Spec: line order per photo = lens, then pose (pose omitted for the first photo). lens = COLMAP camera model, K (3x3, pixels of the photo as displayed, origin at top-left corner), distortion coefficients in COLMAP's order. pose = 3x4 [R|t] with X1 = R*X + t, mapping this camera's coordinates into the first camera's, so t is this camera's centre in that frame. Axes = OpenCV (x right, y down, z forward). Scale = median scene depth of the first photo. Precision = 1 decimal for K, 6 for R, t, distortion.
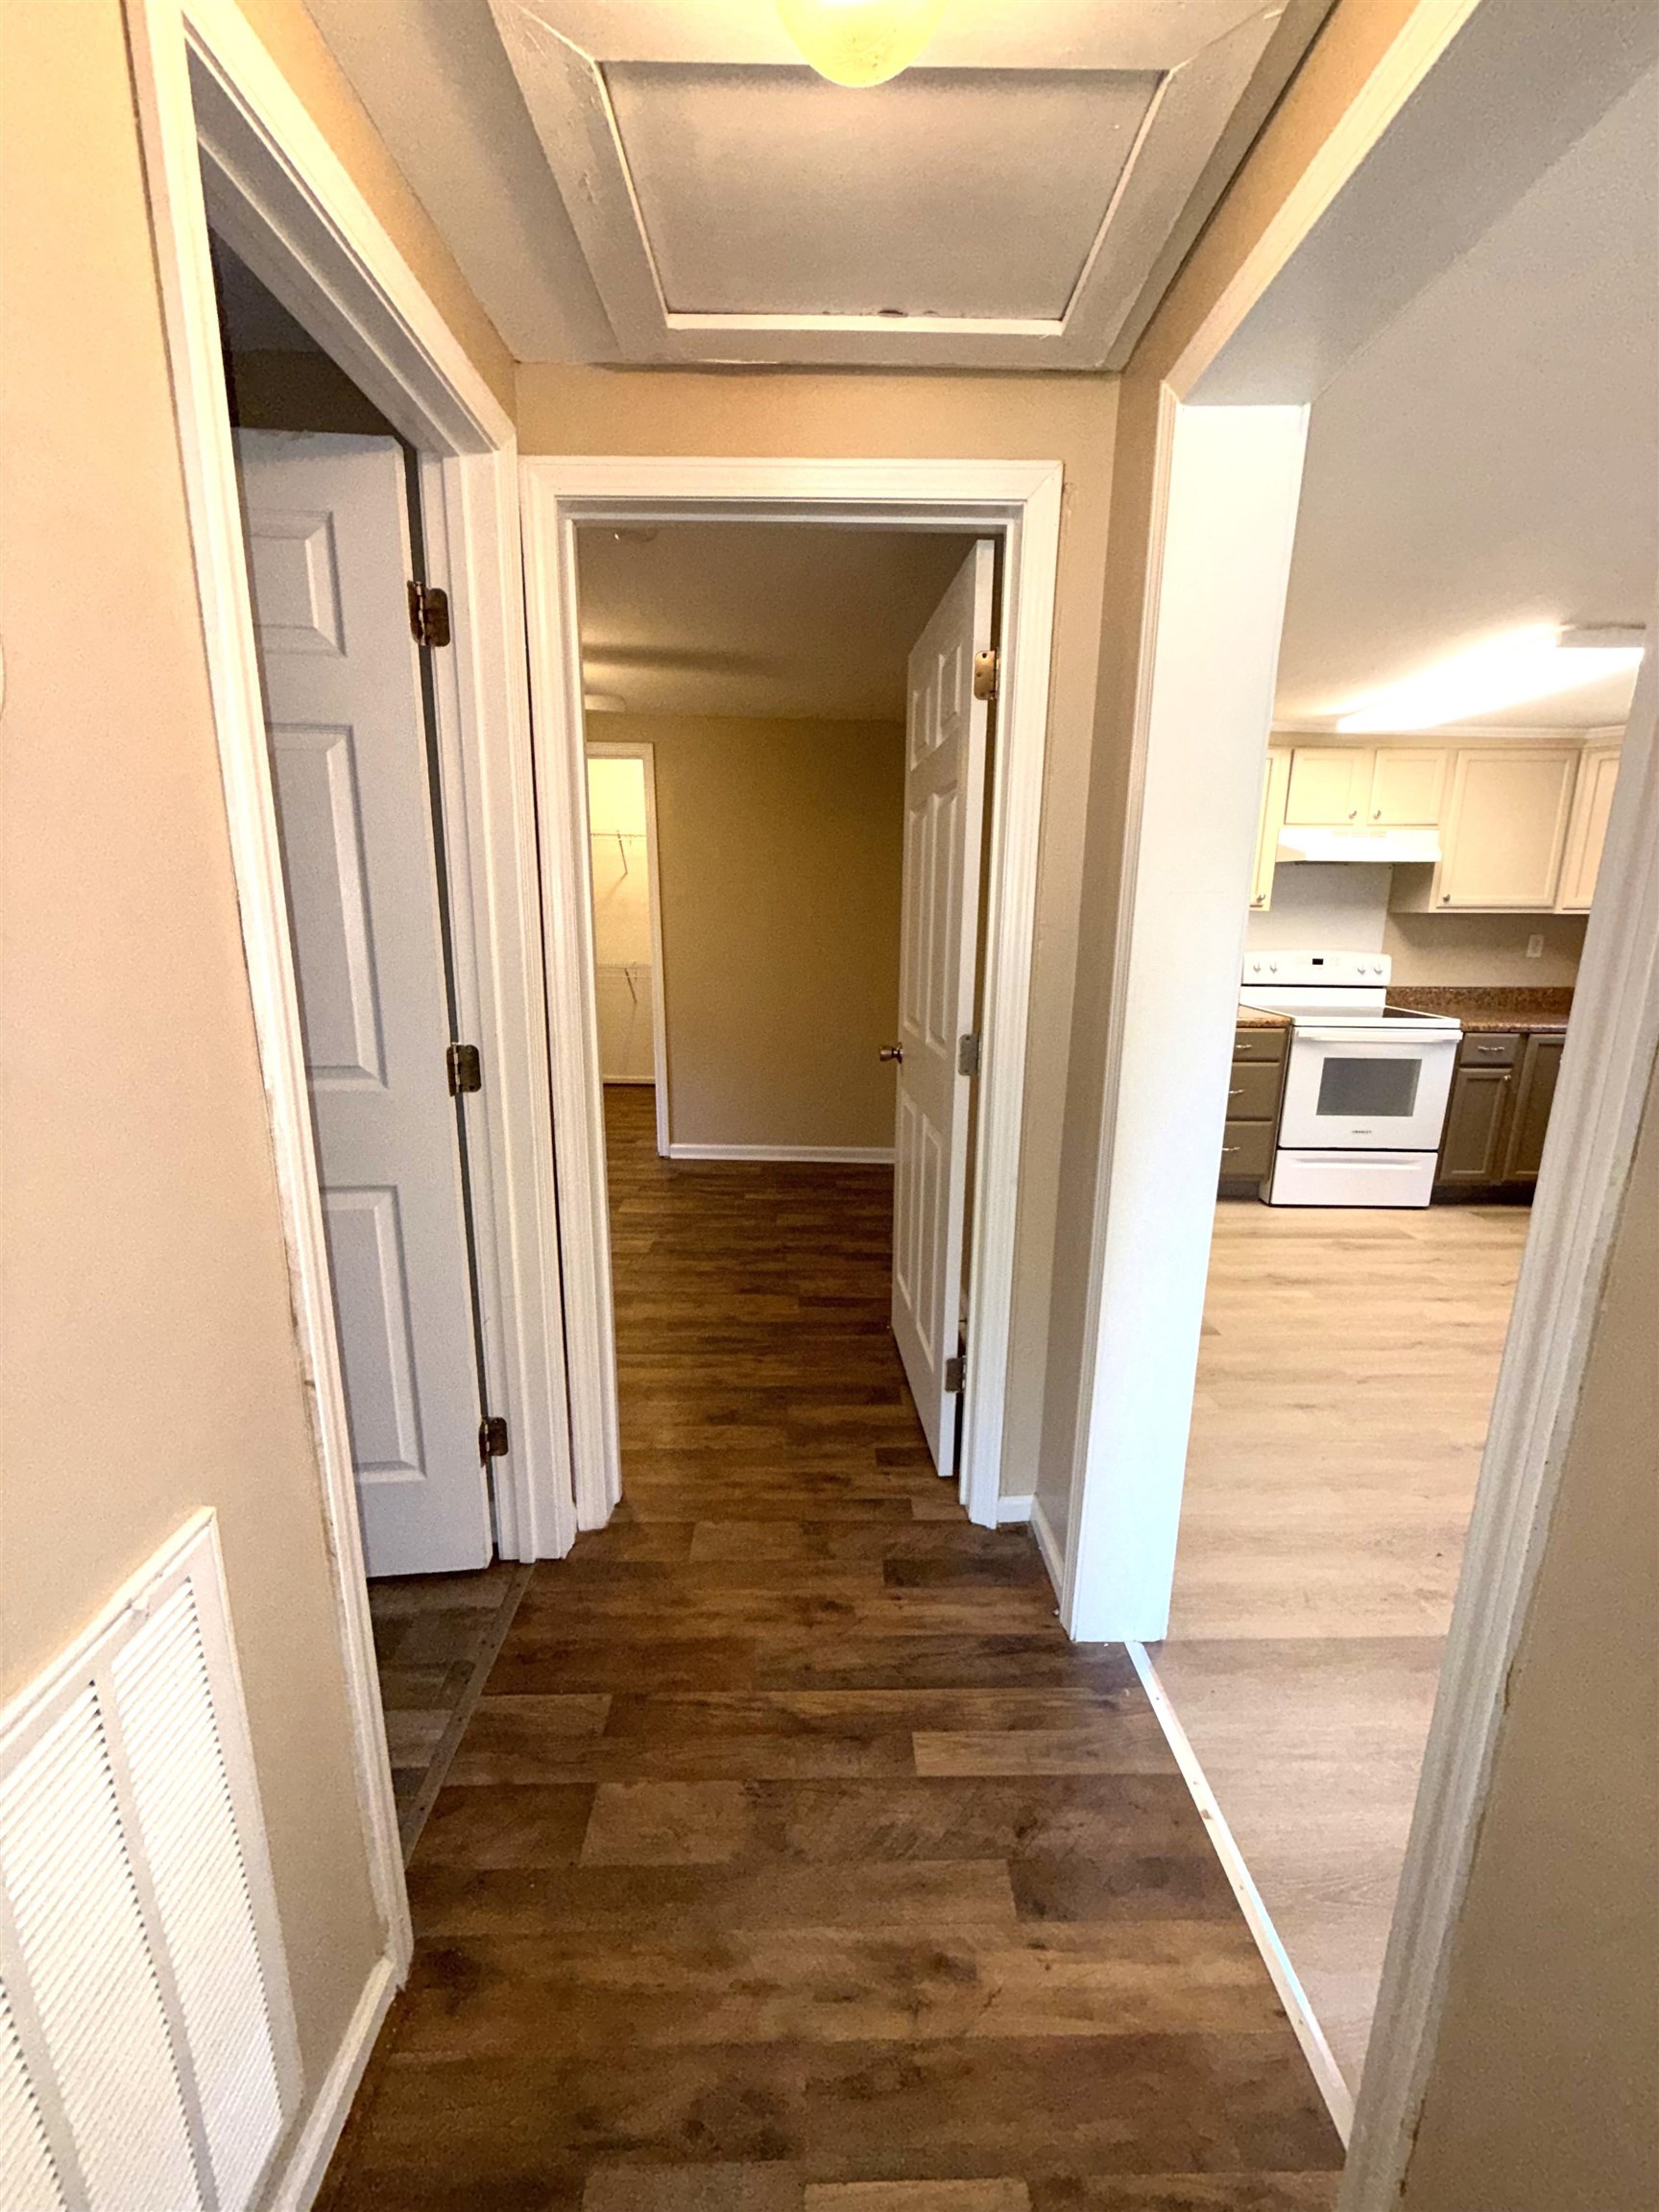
lens RADIAL K [[884.2, 0, 831.2], [0, 884.2, 1101.3], [0, 0, 1]] dist [0.001402, 0.000263]
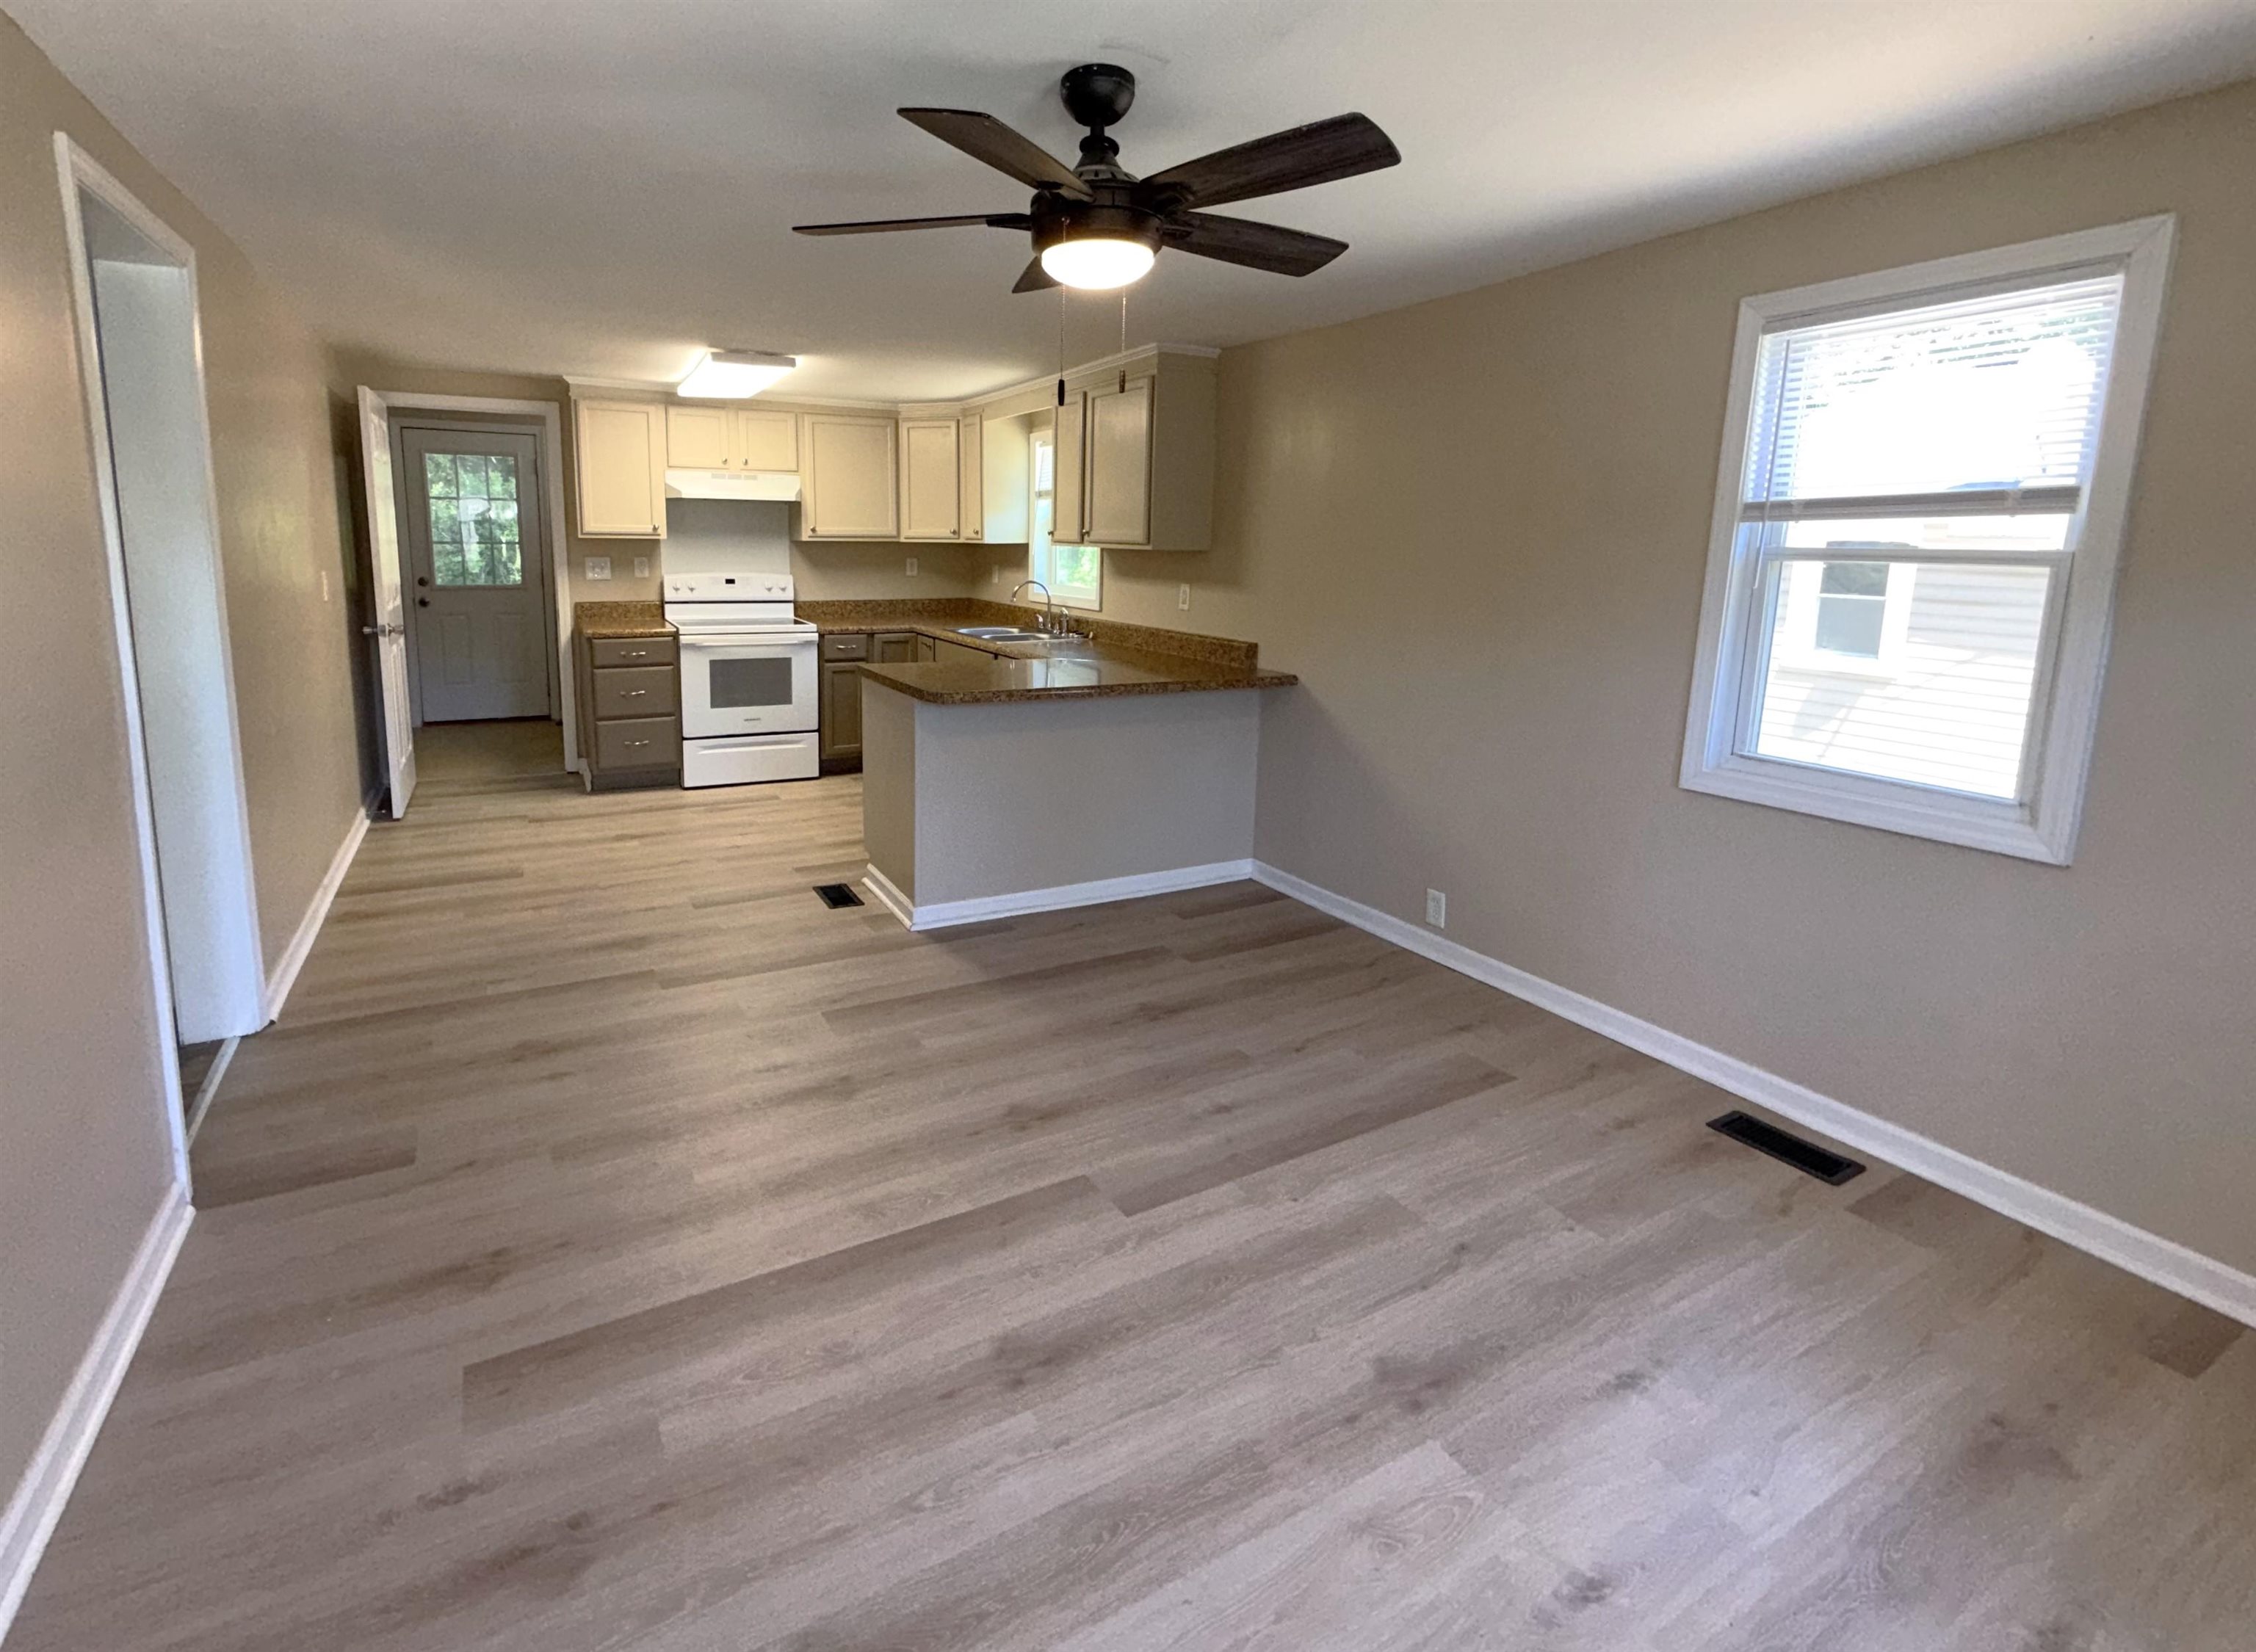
lens RADIAL K [[1056.6, 0, 1053.5], [0, 1056.6, 692.8], [0, 0, 1]] dist [0.000390, 0.000204]
pose [[0.894967, -0.061582, 0.441862, 0.331351], [0.088695, 0.995217, -0.040944, 0.093516], [-0.437227, 0.075835, 0.896148, -0.478778]]
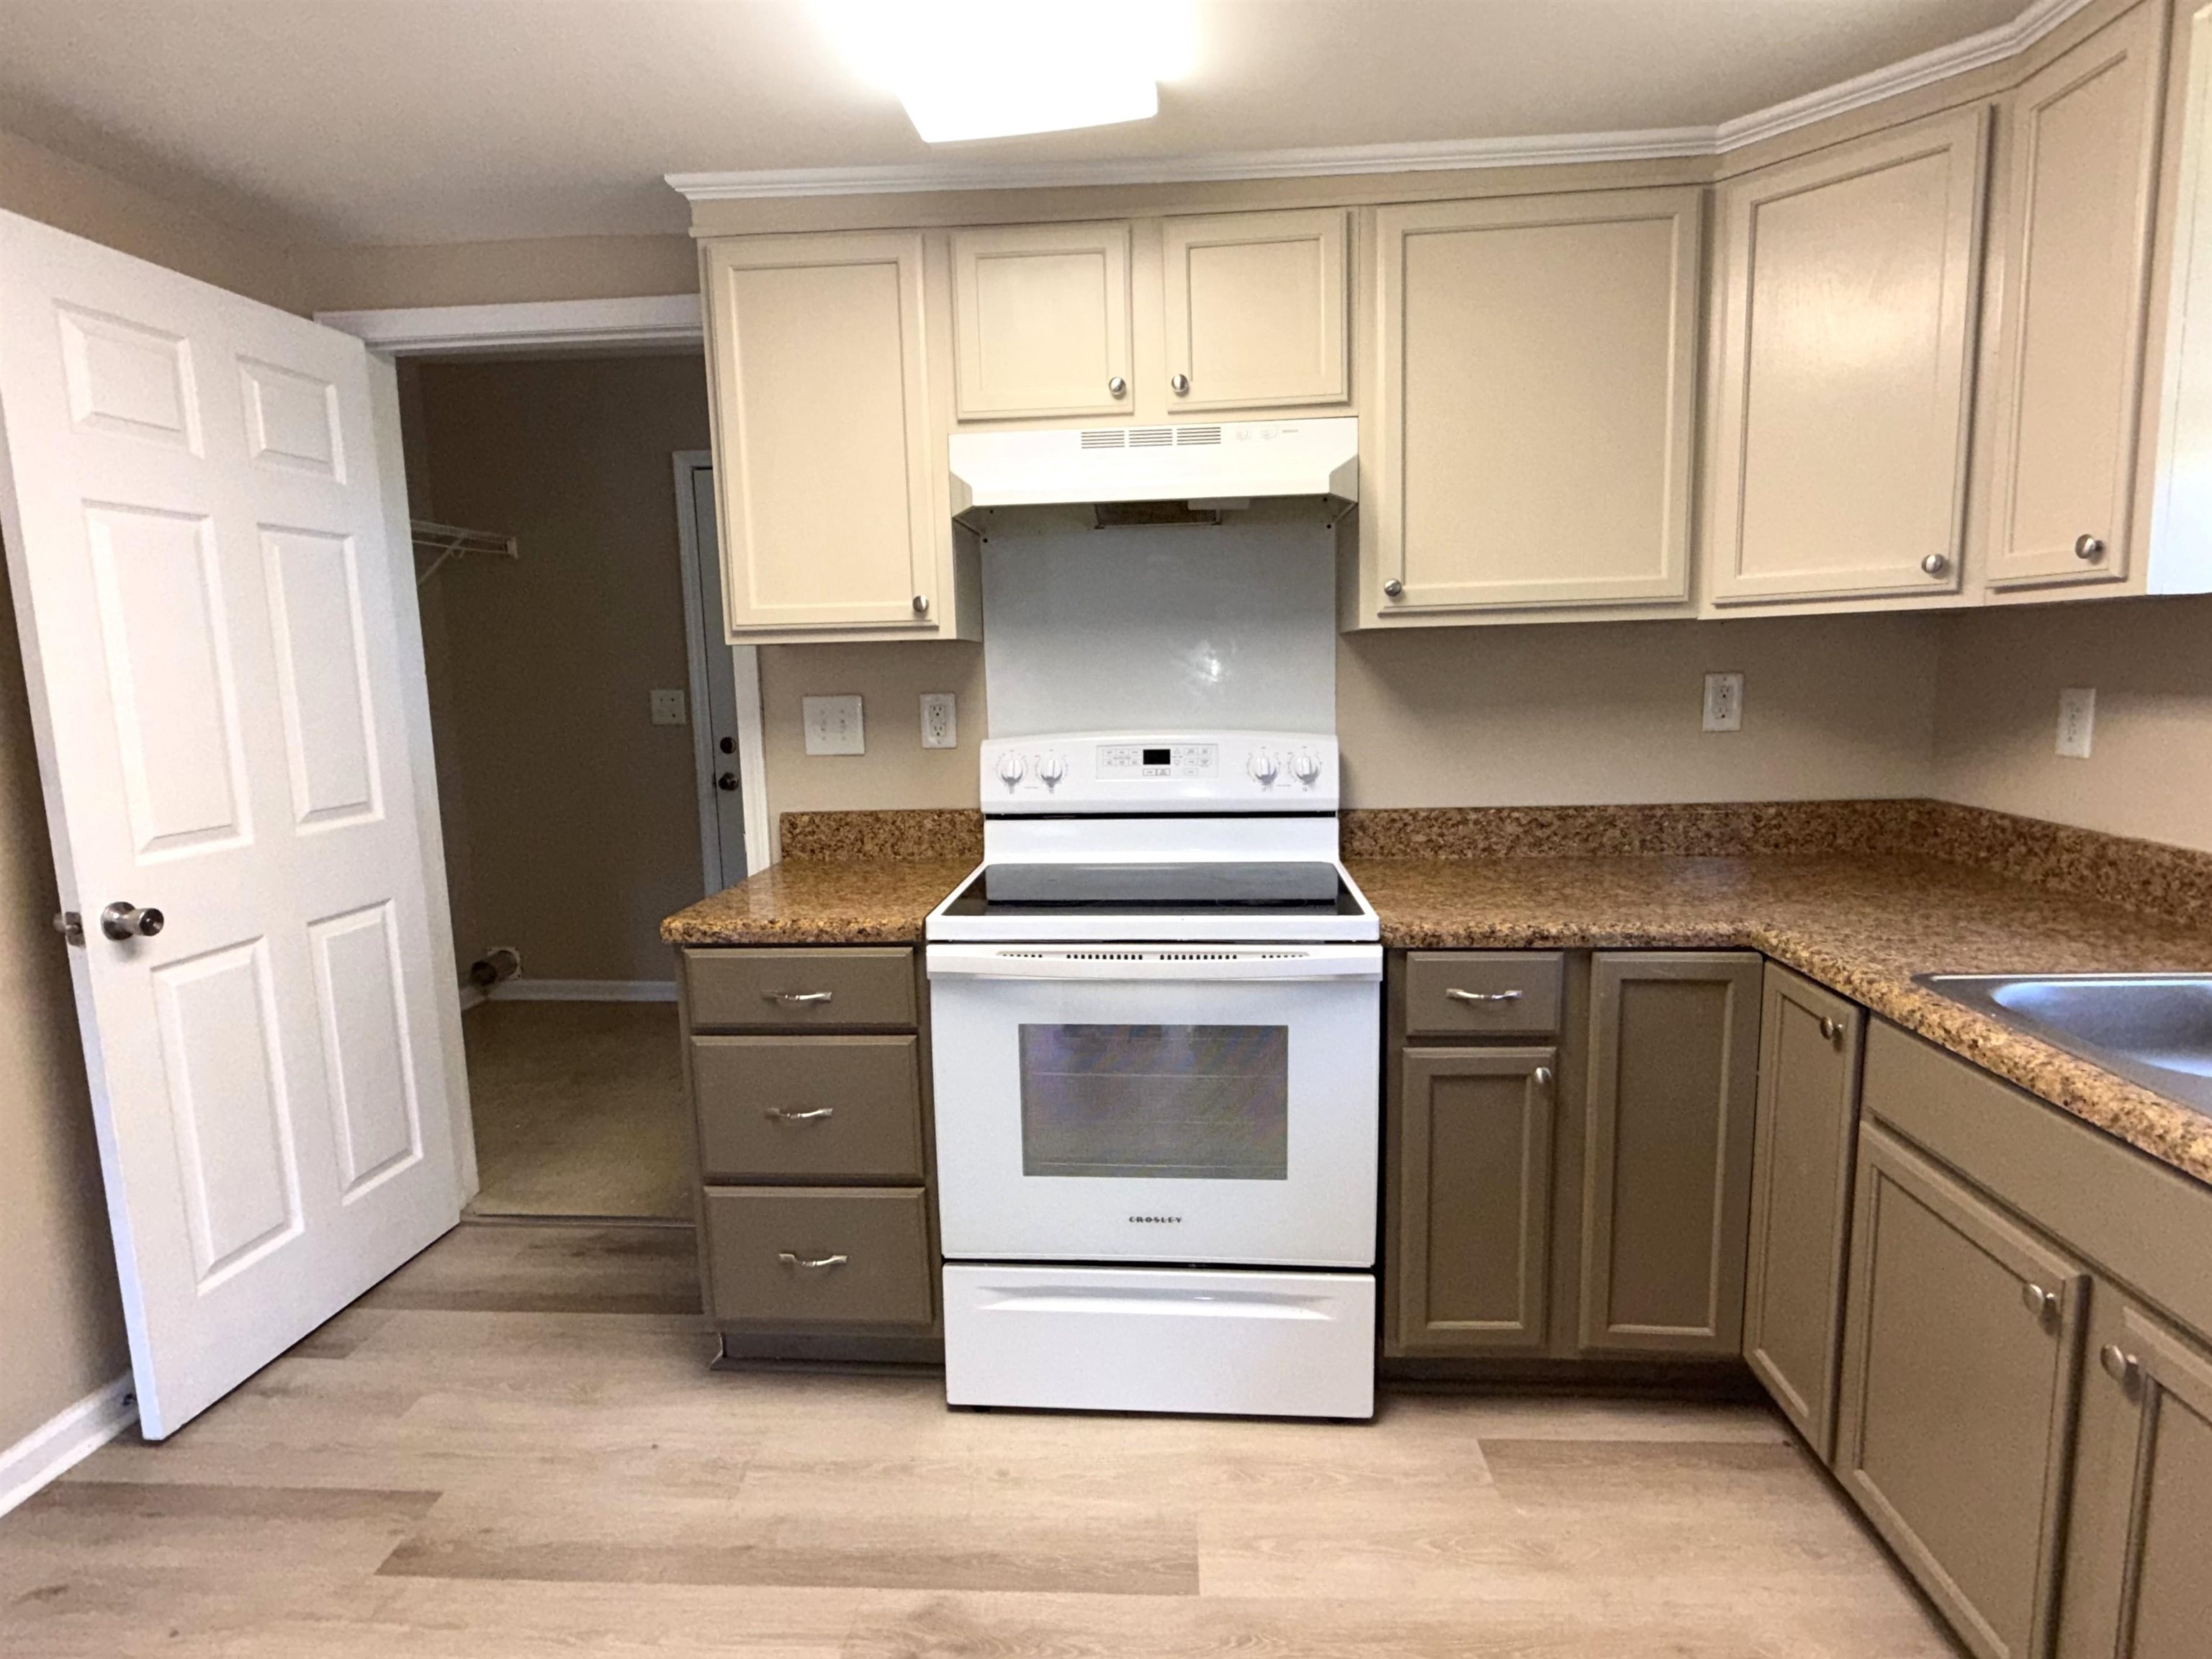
lens RADIAL K [[1178.2, 0, 1102.9], [0, 1178.2, 827.6], [0, 0, 1]] dist [-0.000642, 0.000545]
pose [[0.995807, -0.021820, -0.088842, 0.624417], [0.015113, 0.997032, -0.075487, -0.091495], [0.090226, 0.073827, 0.993181, 0.496713]]
